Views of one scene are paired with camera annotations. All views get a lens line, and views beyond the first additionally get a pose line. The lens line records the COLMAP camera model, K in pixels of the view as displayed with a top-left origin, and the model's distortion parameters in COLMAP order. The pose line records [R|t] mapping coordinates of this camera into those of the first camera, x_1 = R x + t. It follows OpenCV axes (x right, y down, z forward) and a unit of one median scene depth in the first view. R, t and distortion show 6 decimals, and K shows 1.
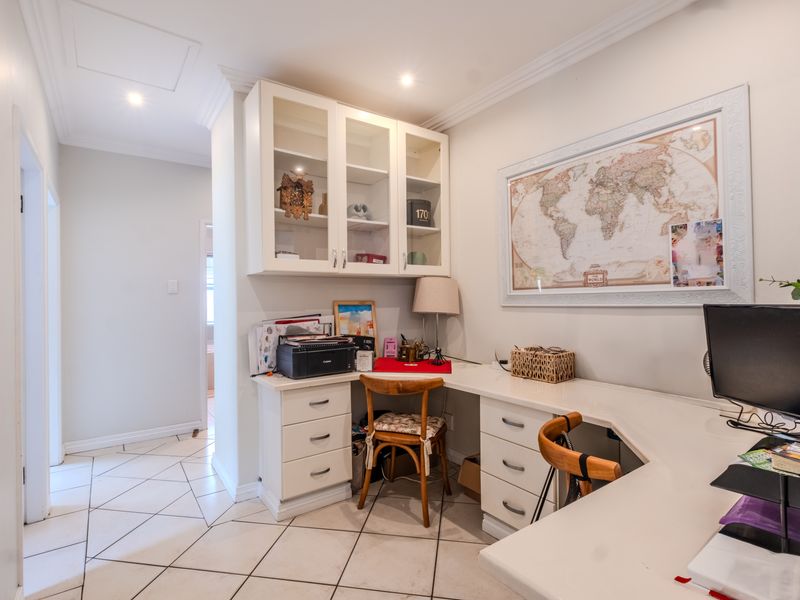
lens RADIAL K [[397.7, 0, 400.1], [0, 397.7, 299.6], [0, 0, 1]] dist [-0.005505, -0.000283]
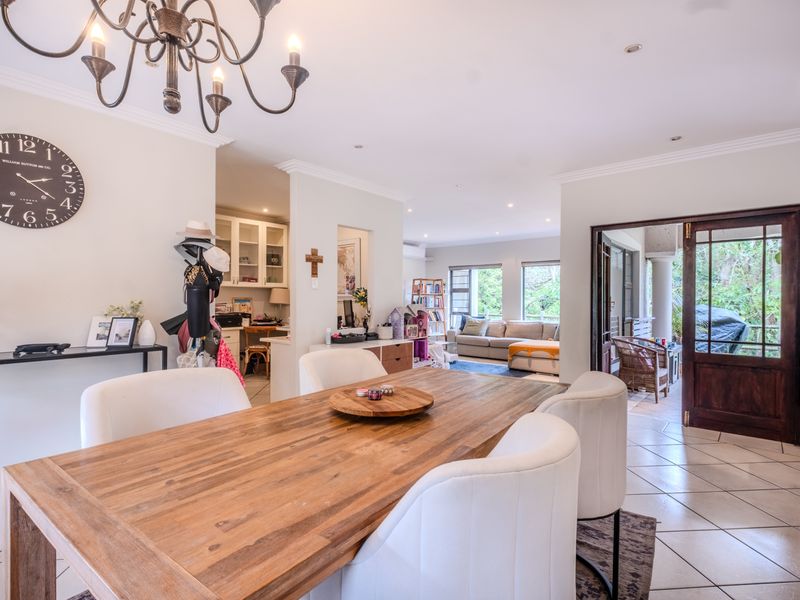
lens RADIAL K [[397.7, 0, 396.6], [0, 397.7, 299.4], [0, 0, 1]] dist [-0.005505, -0.000283]
pose [[0.970295, 0.017446, 0.241297, 0.200600], [-0.019599, 0.999787, 0.006523, -0.019671], [-0.241131, -0.011058, 0.970429, -1.462133]]
